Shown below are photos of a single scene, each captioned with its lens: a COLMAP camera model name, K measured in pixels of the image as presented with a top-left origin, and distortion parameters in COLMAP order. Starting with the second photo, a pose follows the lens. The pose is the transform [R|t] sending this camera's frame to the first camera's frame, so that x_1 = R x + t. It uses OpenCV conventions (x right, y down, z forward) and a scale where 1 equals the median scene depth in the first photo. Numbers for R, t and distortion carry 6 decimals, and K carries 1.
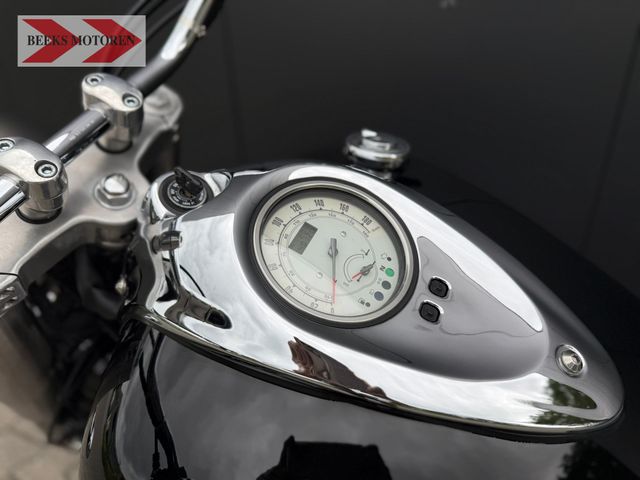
lens RADIAL K [[446.2, 0, 320.0], [0, 446.2, 240.0], [0, 0, 1]] dist [-0.038503, -0.001681]
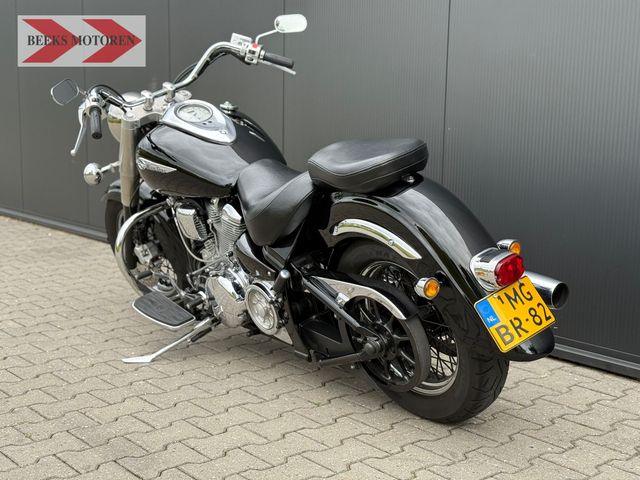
lens RADIAL K [[906.4, 0, 320.0], [0, 906.4, 240.0], [0, 0, 1]] dist [0.180008, -0.087681]
pose [[0.900607, 0.087744, -0.425685, 4.710840], [-0.223489, 0.933500, -0.280412, 3.188263], [0.372773, 0.347677, 0.860326, -5.530685]]
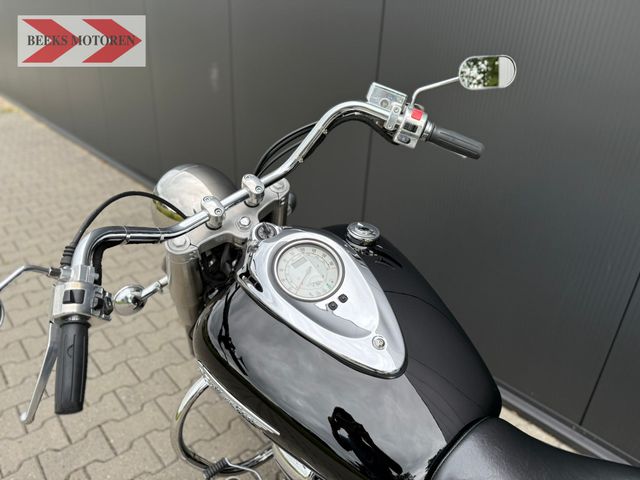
lens RADIAL K [[453.7, 0, 320.0], [0, 453.7, 240.0], [0, 0, 1]] dist [0.036867, -0.006049]
pose [[0.896343, 0.245887, -0.368929, 0.806228], [-0.274632, 0.961181, -0.026627, -0.075765], [0.348060, 0.125186, 0.929076, -1.082233]]
